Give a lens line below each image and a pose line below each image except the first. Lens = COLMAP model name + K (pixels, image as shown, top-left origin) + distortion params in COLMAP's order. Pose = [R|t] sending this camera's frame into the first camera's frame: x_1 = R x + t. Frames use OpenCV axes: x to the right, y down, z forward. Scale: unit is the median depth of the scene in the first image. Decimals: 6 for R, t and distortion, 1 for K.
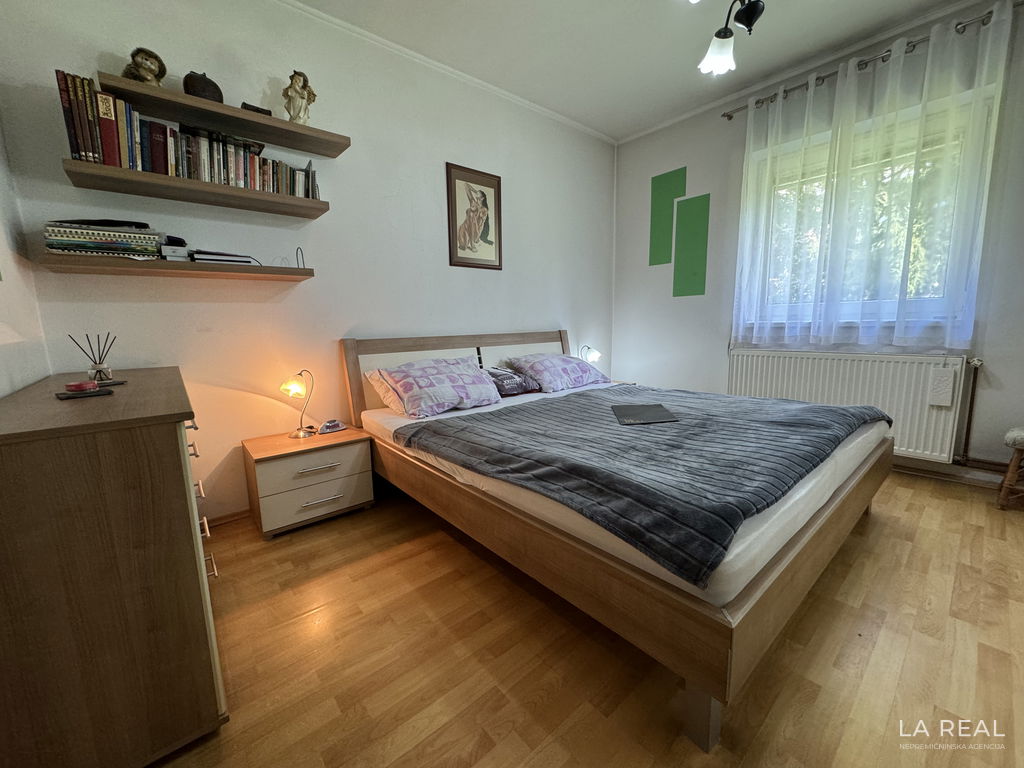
lens RADIAL K [[411.1, 0, 512.0], [0, 411.1, 384.0], [0, 0, 1]] dist [-0.000609, 0.000404]
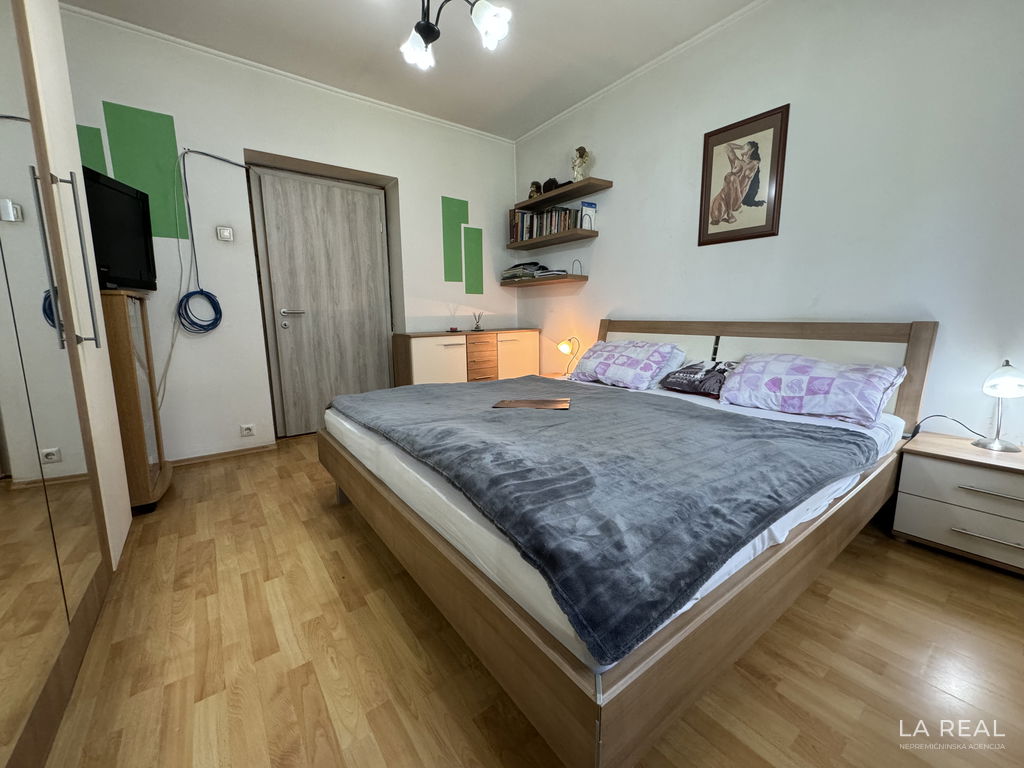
lens RADIAL K [[411.1, 0, 512.0], [0, 411.1, 384.0], [0, 0, 1]] dist [-0.000609, 0.000404]
pose [[-0.063117, 0.188549, -0.980033, 0.854660], [-0.136633, 0.971112, 0.195632, -0.107350], [0.988609, 0.146253, -0.035532, 0.657087]]
